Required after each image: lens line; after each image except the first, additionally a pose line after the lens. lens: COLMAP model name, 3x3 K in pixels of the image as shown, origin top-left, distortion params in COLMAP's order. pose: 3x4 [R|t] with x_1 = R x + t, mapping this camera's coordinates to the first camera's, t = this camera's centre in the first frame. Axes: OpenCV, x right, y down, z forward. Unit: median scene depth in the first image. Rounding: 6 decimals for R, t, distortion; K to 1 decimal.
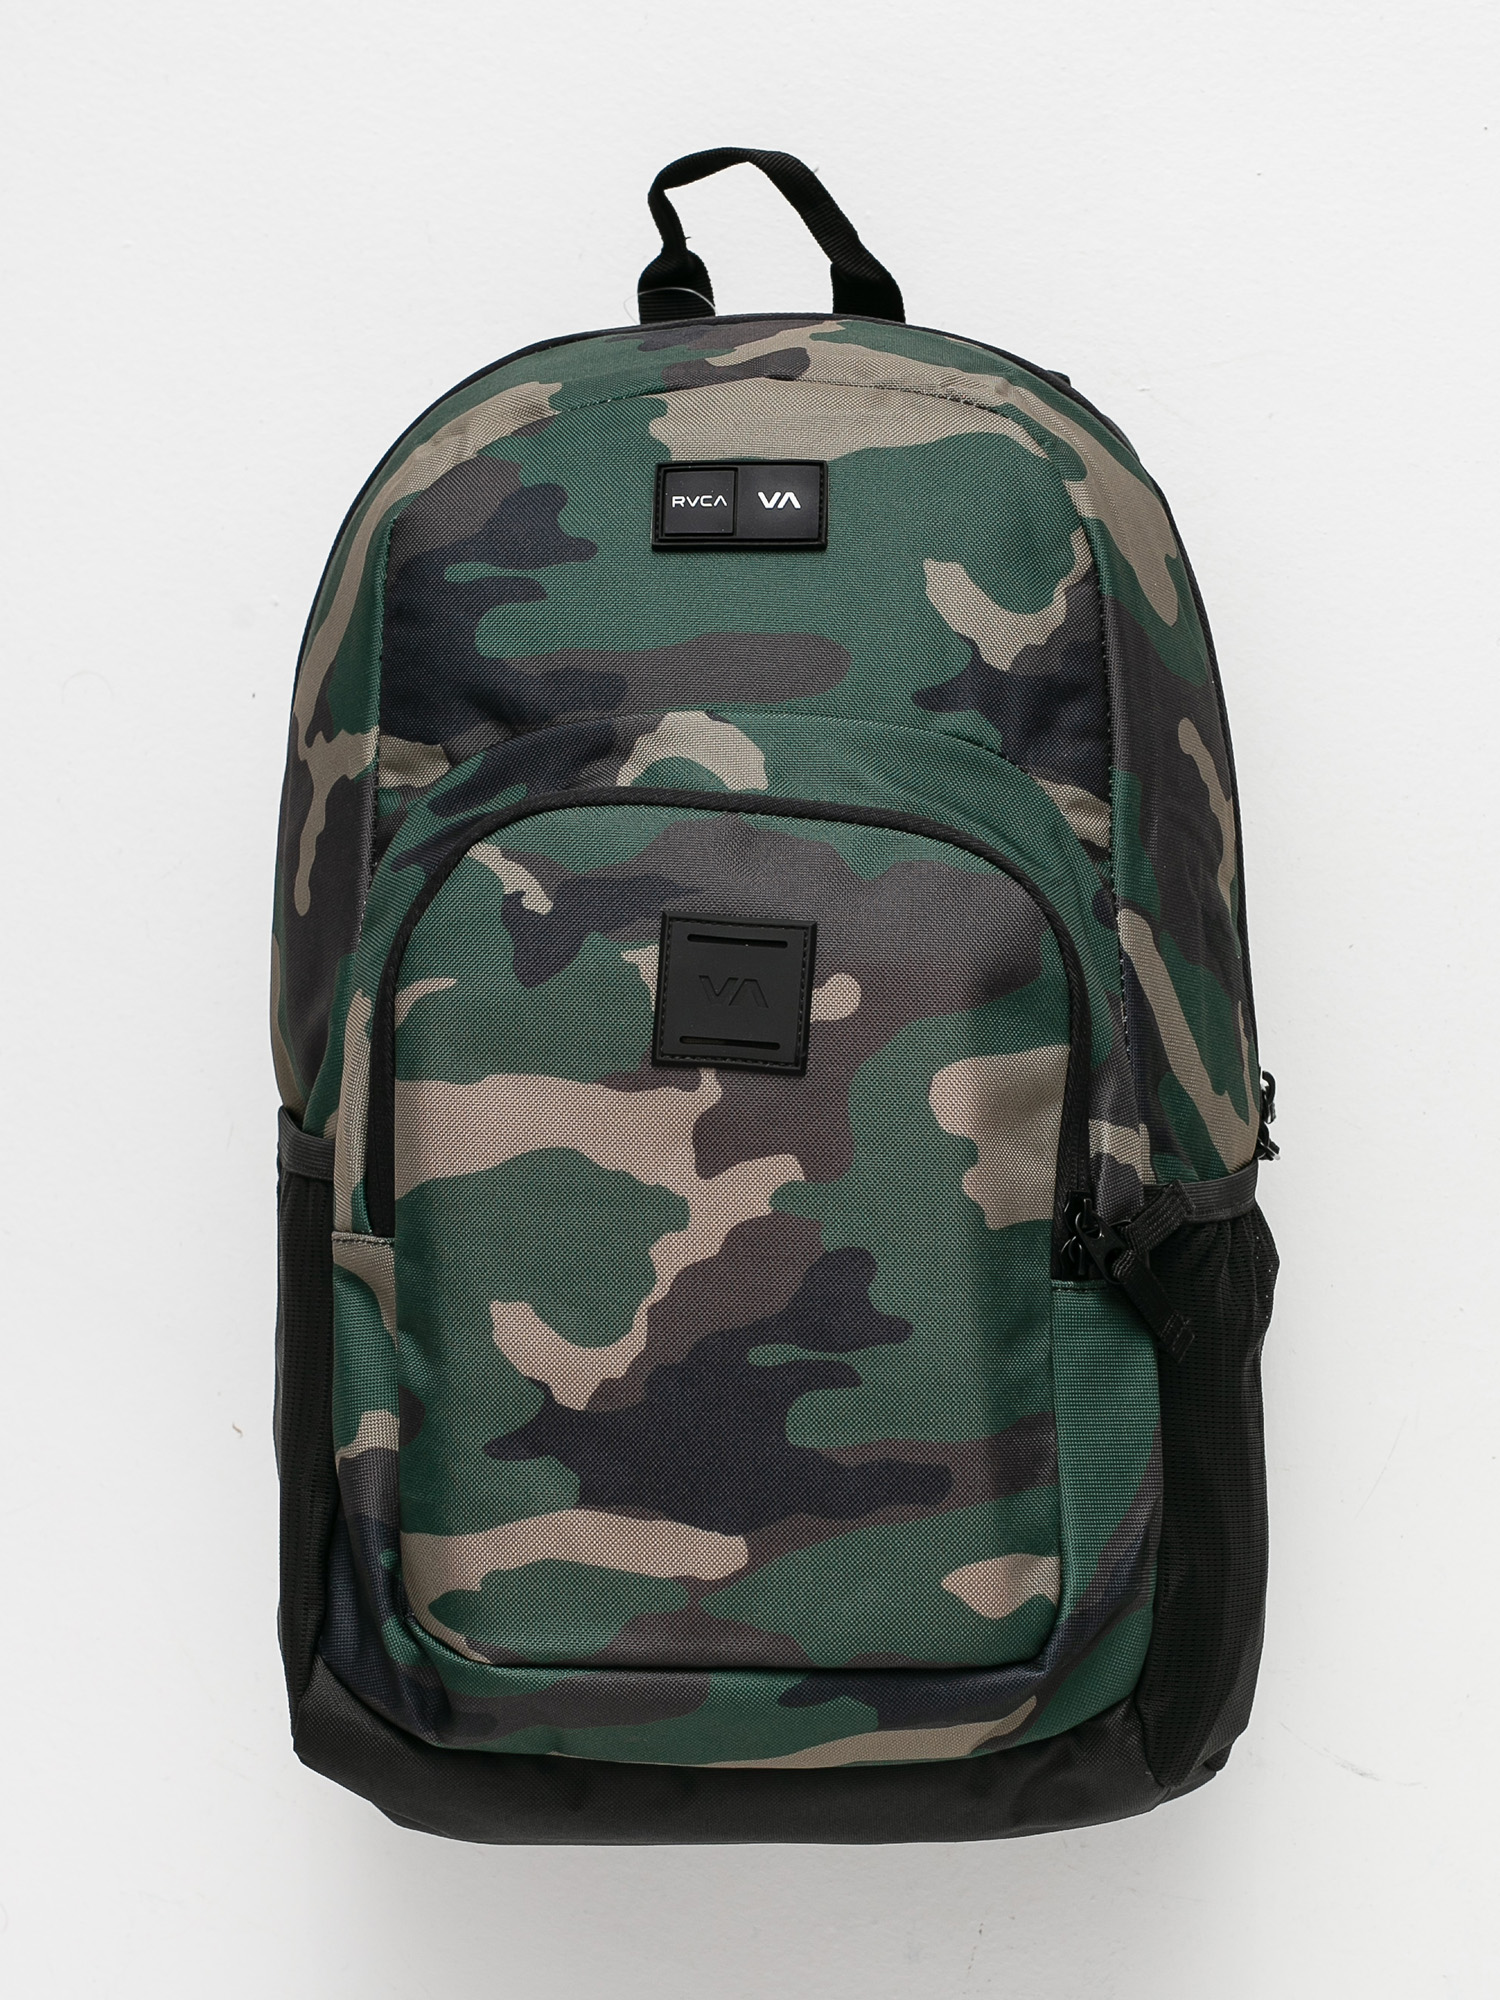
lens RADIAL K [[3271.2, 0, 750.0], [0, 3271.2, 1000.0], [0, 0, 1]] dist [0.028566, 0.123398]
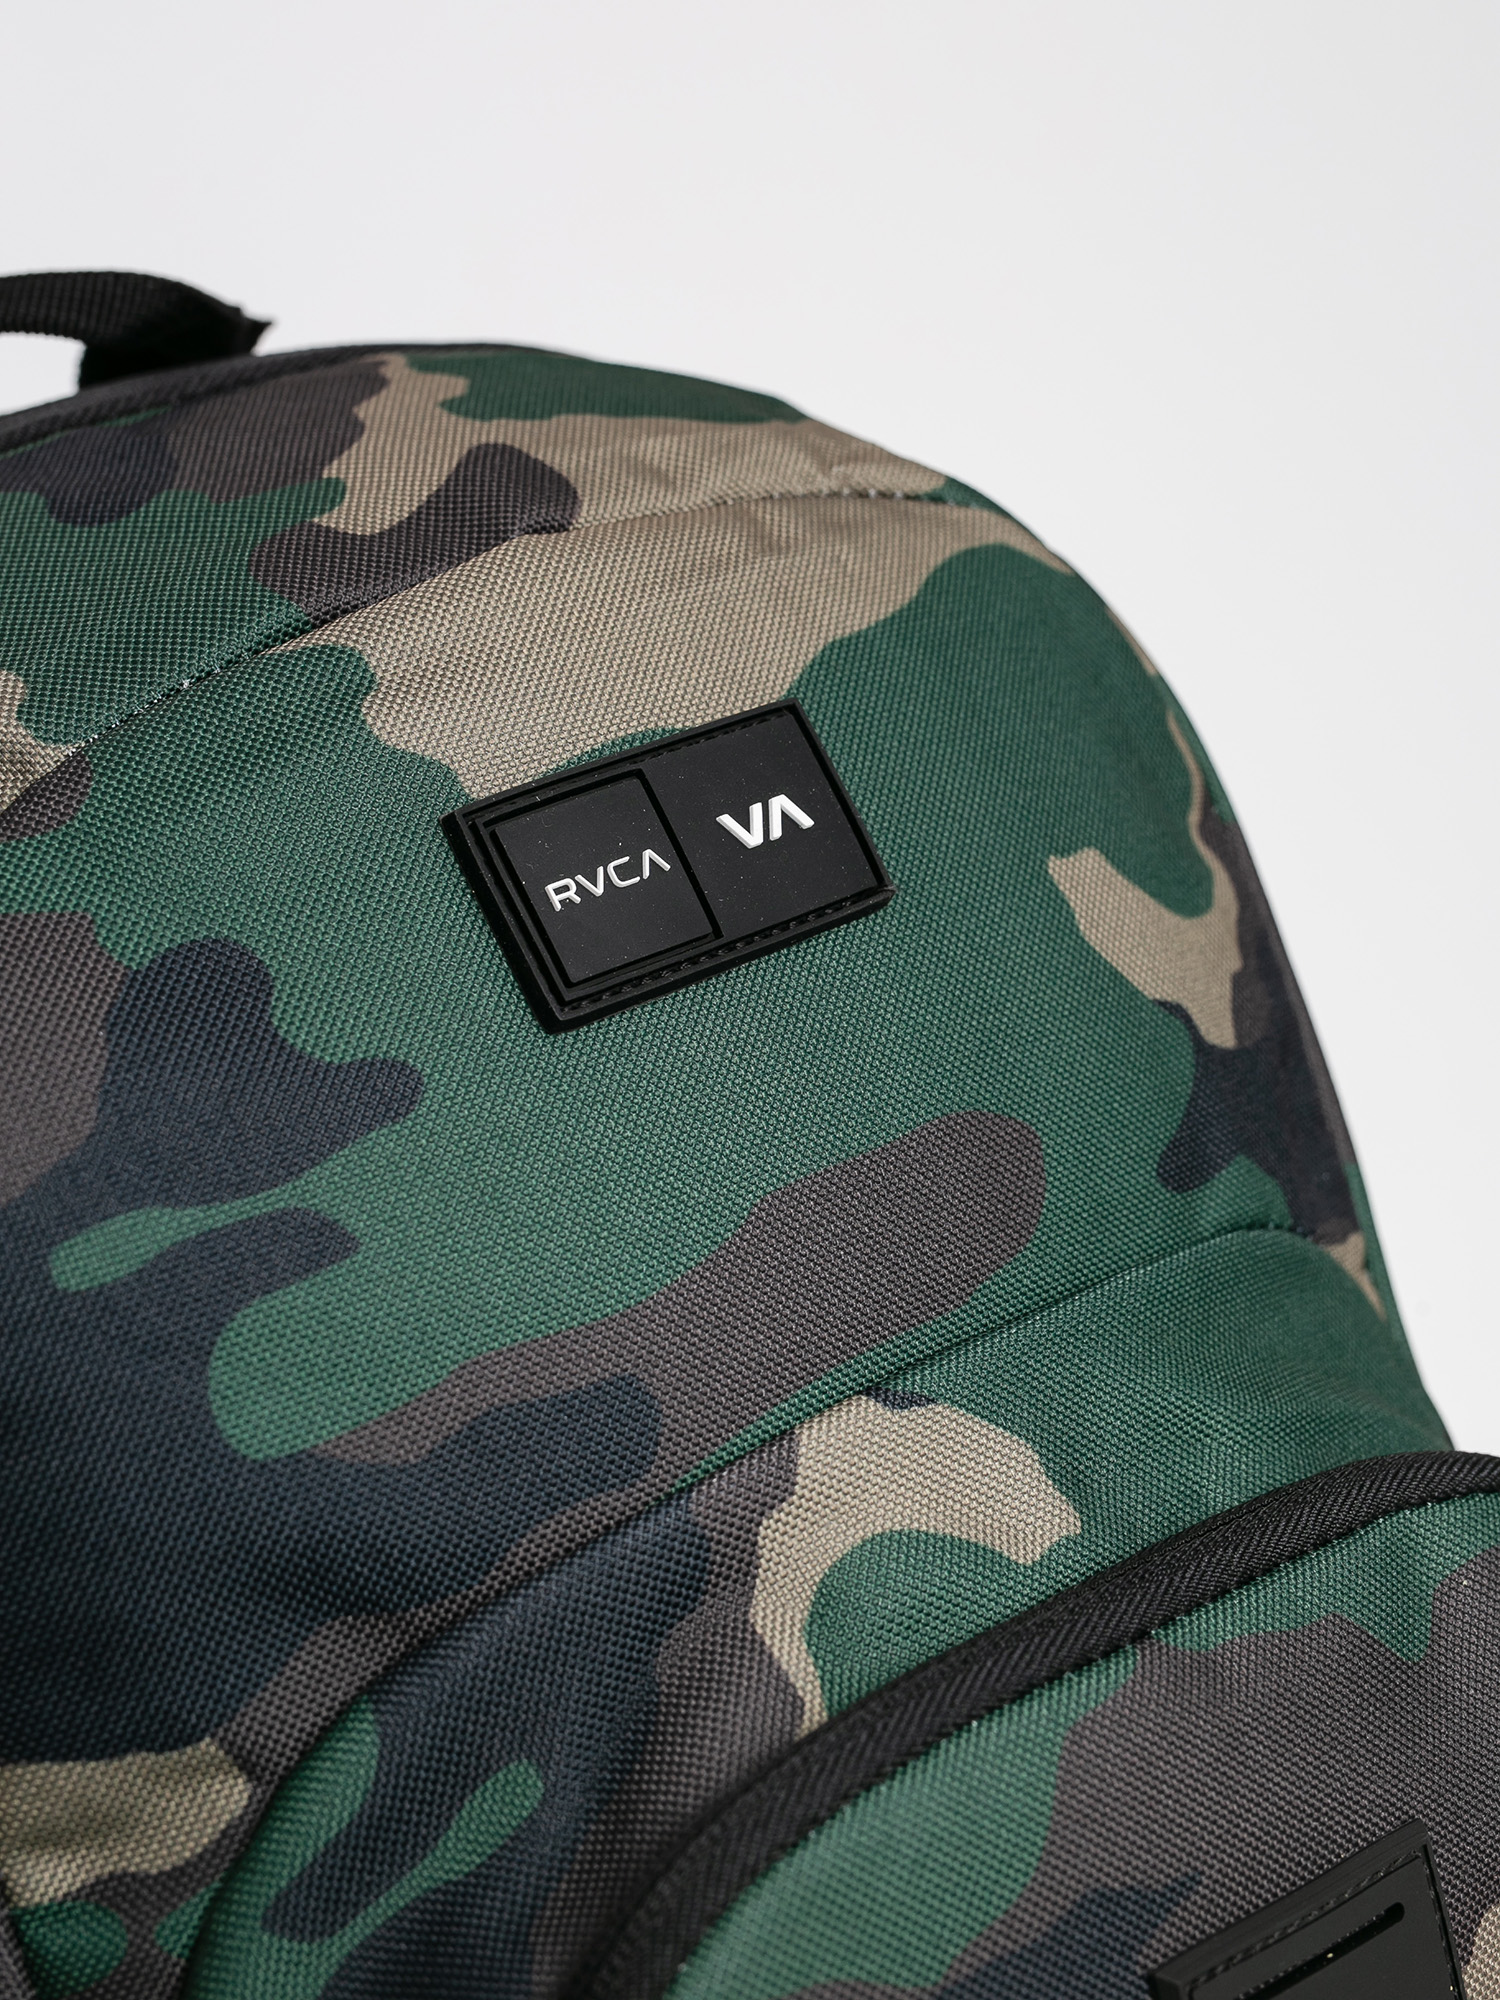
lens RADIAL K [[3271.2, 0, 750.0], [0, 3271.2, 1000.0], [0, 0, 1]] dist [0.028566, 0.123398]
pose [[0.781175, -0.297742, 0.548740, -0.219590], [0.291971, 0.951139, 0.100436, -0.172259], [-0.551832, 0.081758, 0.829938, 0.666725]]
